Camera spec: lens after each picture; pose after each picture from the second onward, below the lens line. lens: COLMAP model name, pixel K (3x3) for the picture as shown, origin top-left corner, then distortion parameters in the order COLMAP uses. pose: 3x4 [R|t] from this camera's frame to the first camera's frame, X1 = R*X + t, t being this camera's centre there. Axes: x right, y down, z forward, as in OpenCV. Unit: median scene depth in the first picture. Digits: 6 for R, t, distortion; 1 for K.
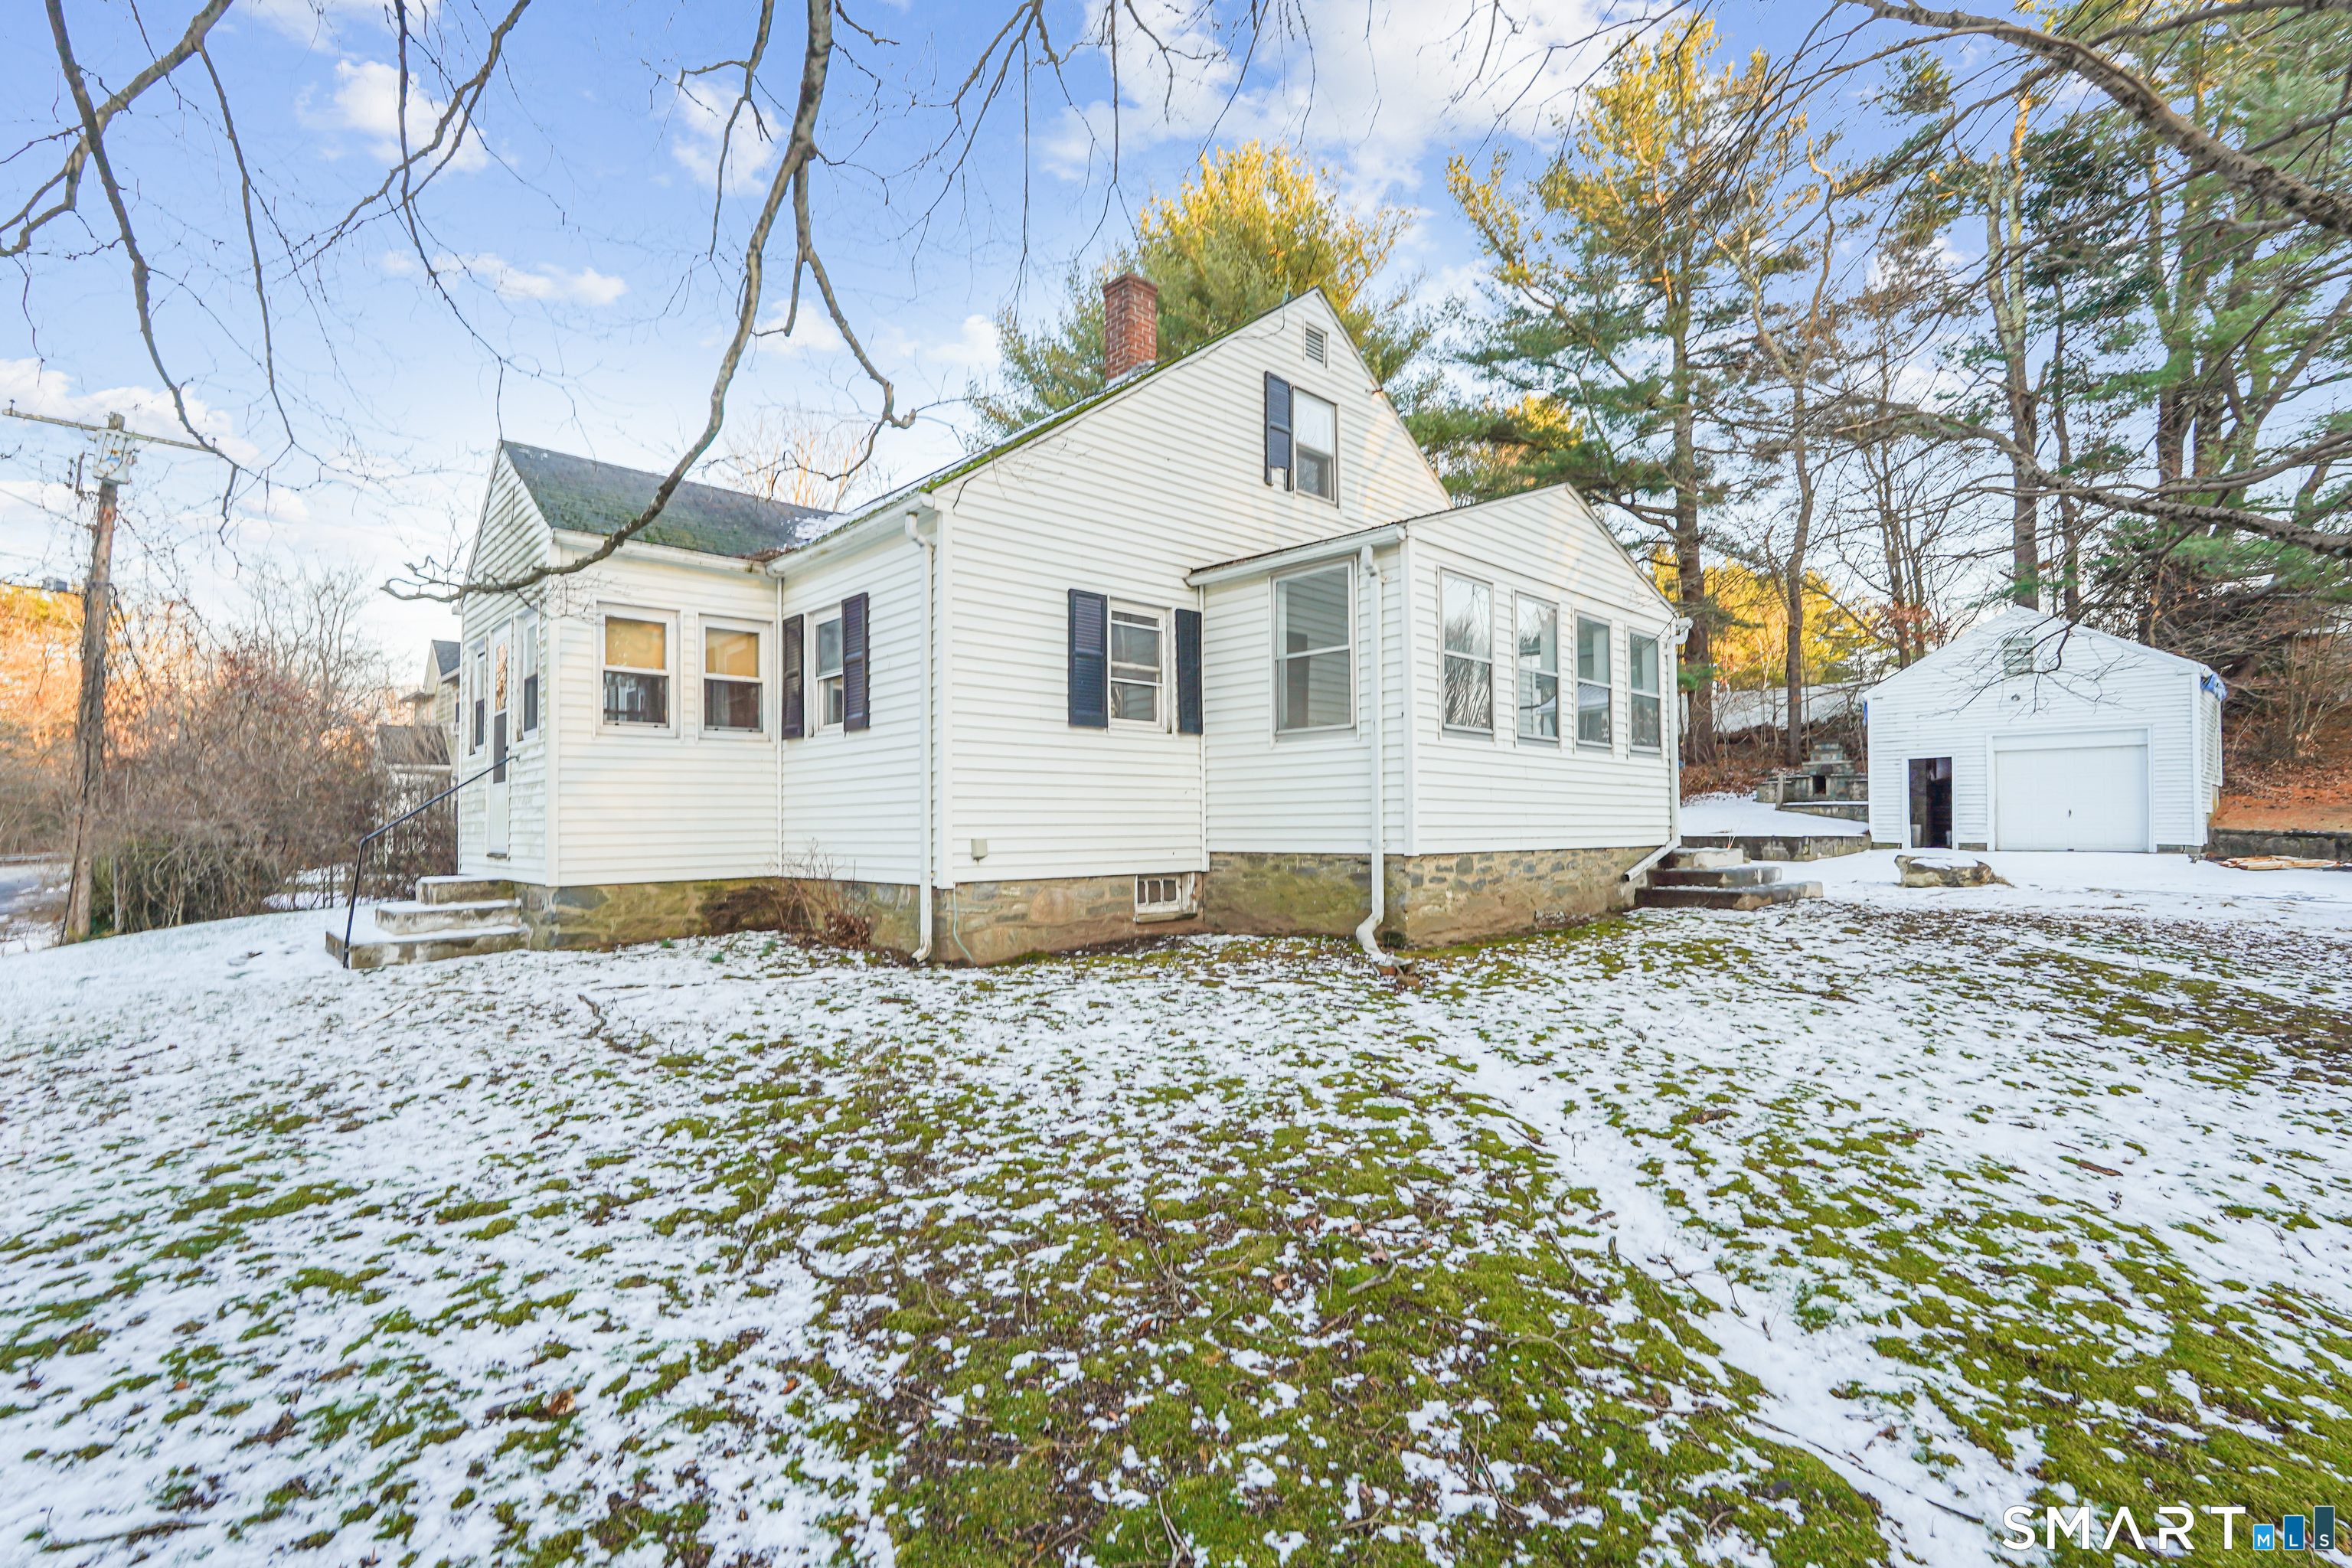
lens RADIAL K [[1045.7, 0, 1175.6], [0, 1045.7, 789.2], [0, 0, 1]] dist [0.000606, 0.000752]
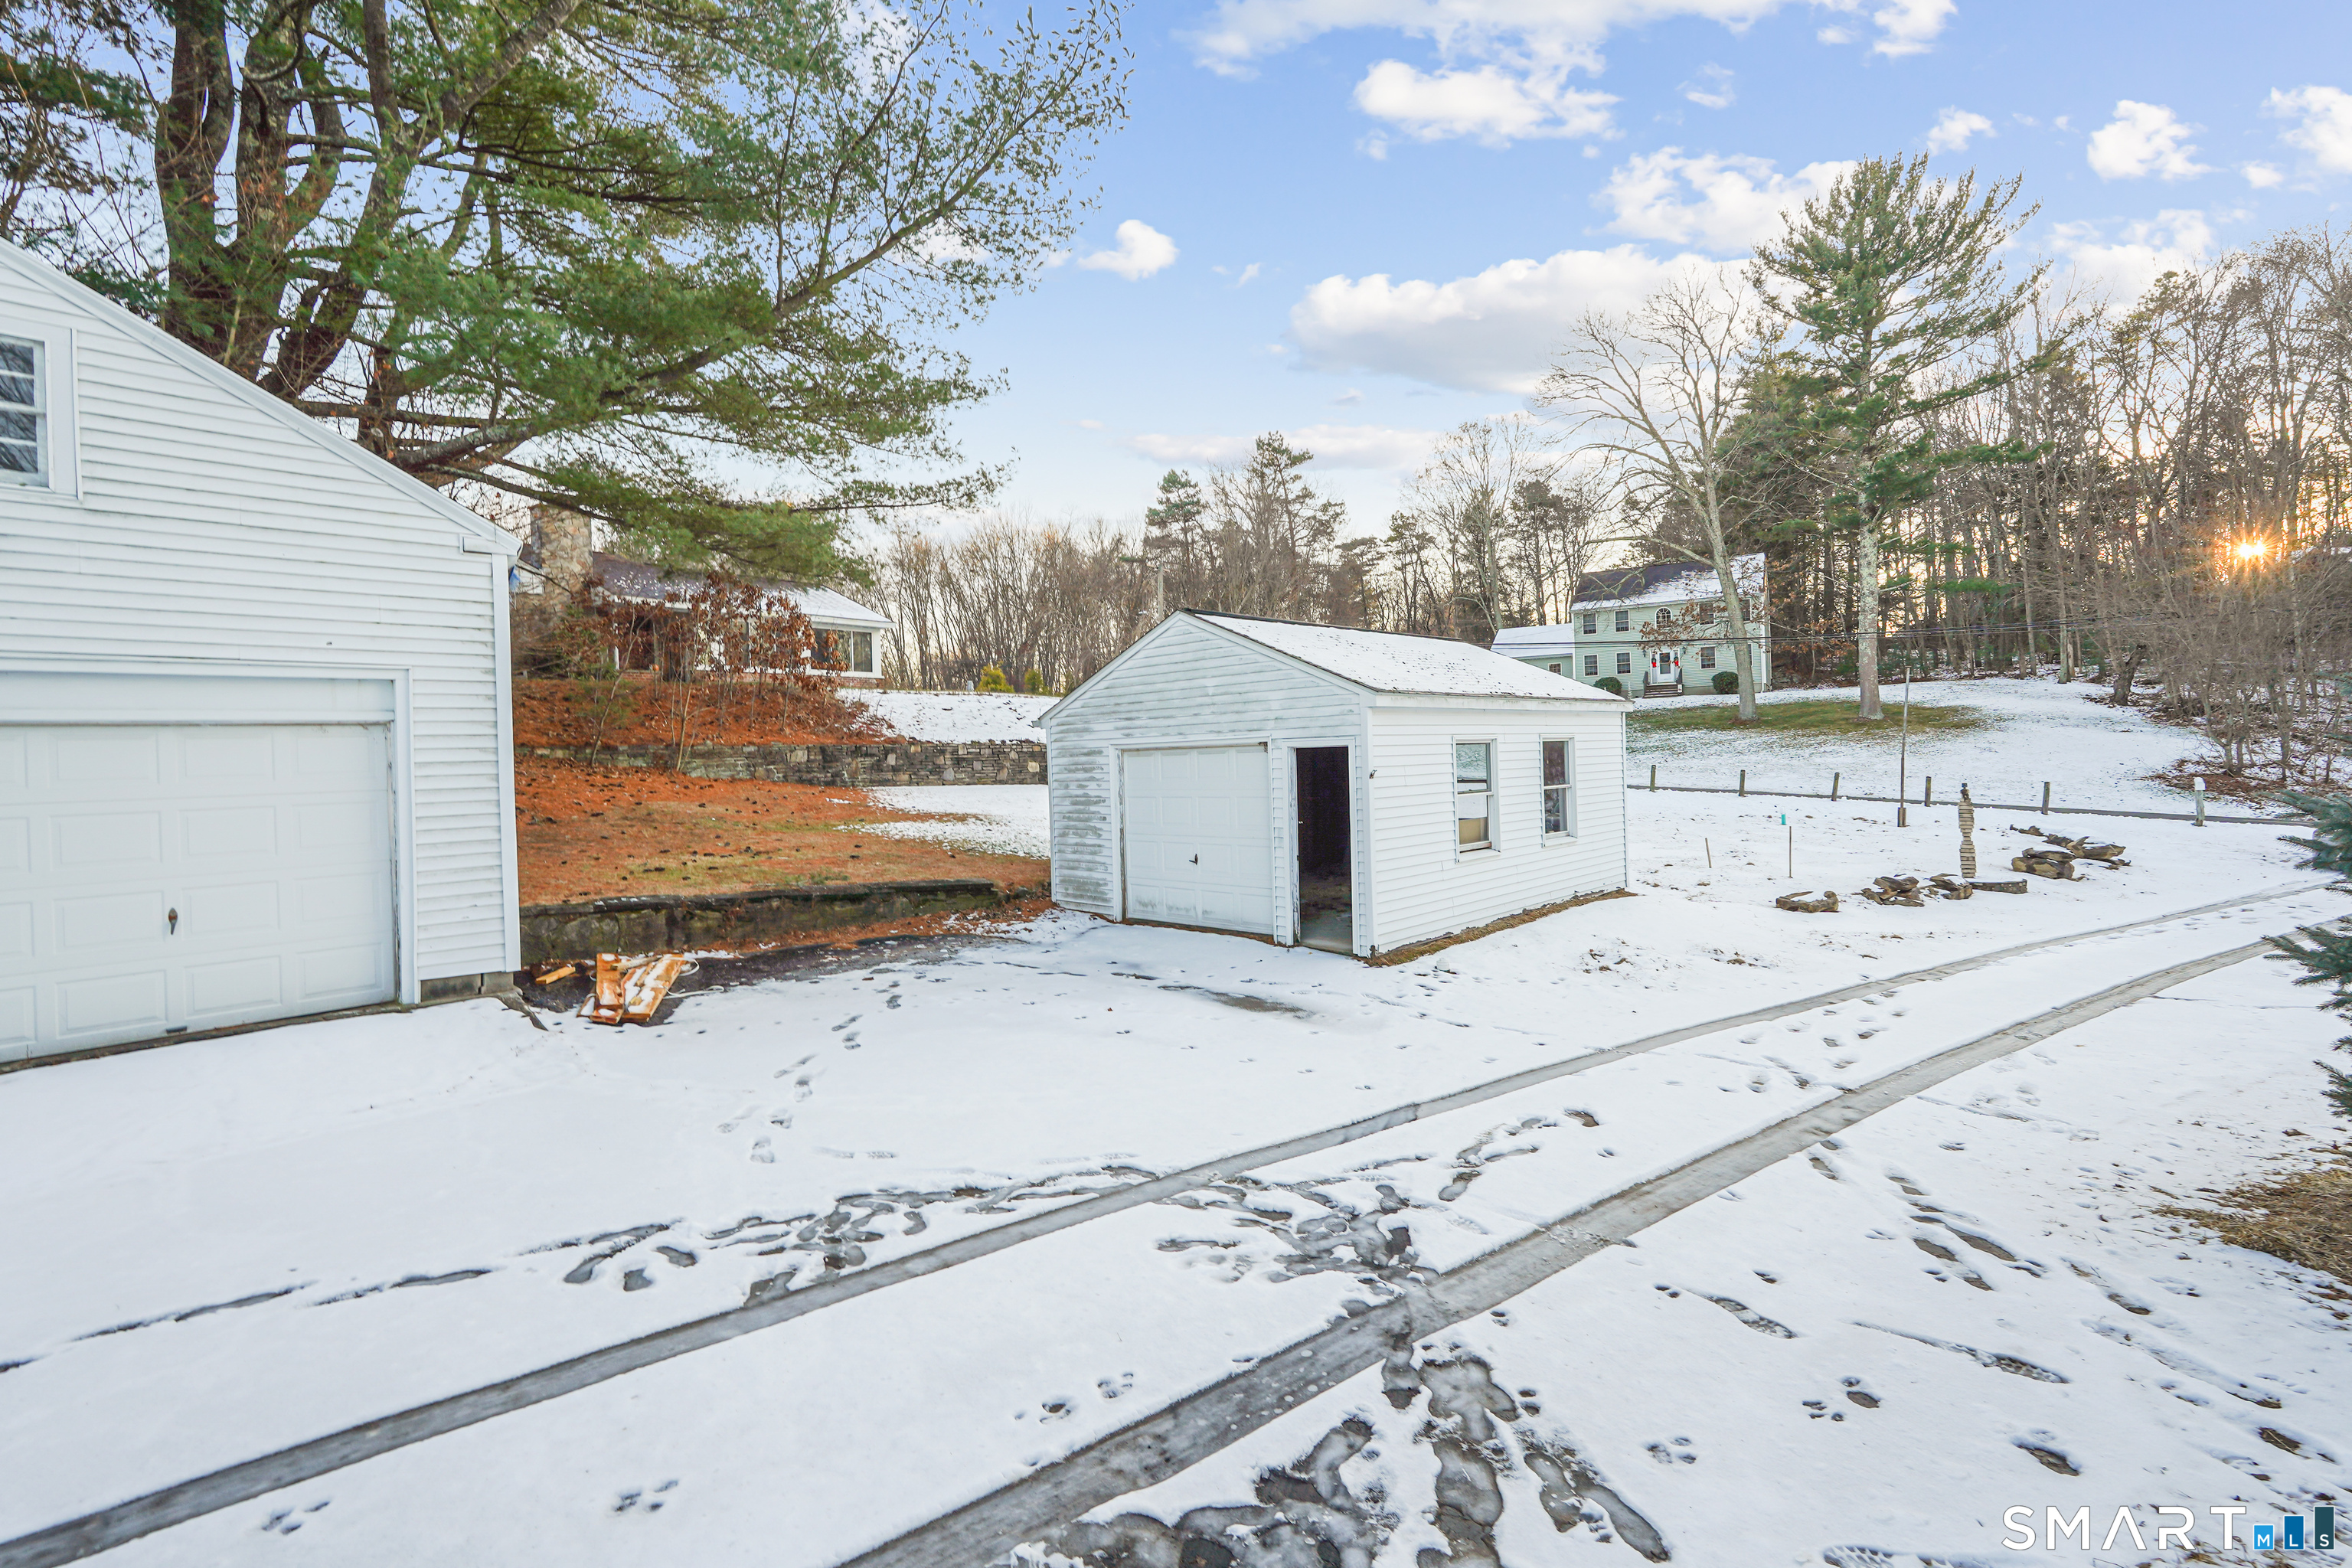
lens RADIAL K [[1066.8, 0, 1184.9], [0, 1066.8, 748.1], [0, 0, 1]] dist [0.001134, 0.000484]
pose [[-0.058659, 0.010622, 0.998222, 0.495772], [-0.002948, 0.999937, -0.010814, -0.027427], [-0.998274, -0.003577, -0.058624, 0.696030]]
